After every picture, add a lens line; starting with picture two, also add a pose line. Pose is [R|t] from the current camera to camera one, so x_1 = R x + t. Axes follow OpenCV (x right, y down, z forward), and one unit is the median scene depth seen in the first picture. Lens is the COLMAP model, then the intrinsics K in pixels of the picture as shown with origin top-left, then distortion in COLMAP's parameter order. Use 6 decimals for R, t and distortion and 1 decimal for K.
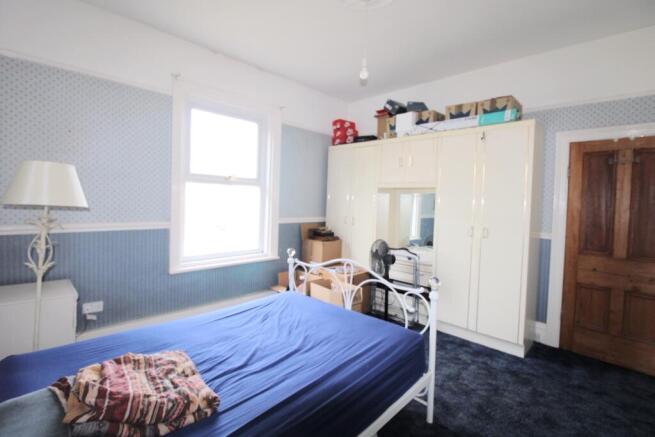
lens RADIAL K [[308.0, 0, 330.6], [0, 308.0, 208.3], [0, 0, 1]] dist [-0.041451, -0.000228]
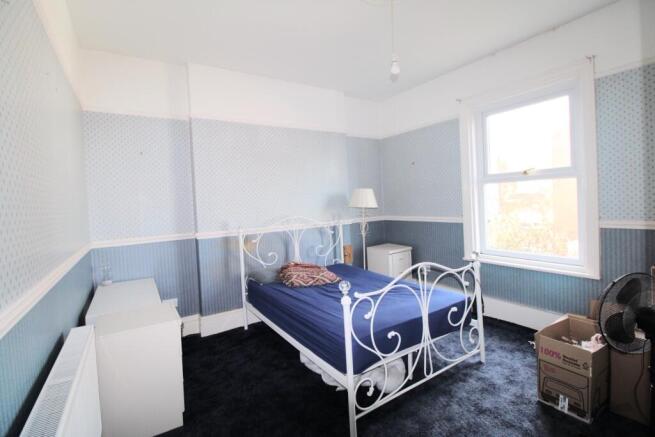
lens RADIAL K [[308.0, 0, 330.6], [0, 308.0, 208.3], [0, 0, 1]] dist [-0.041451, -0.000228]
pose [[-0.259241, 0.006163, -0.965793, 0.816326], [0.014454, 0.999892, 0.002501, -0.007153], [0.965704, -0.013311, -0.259302, 0.801551]]
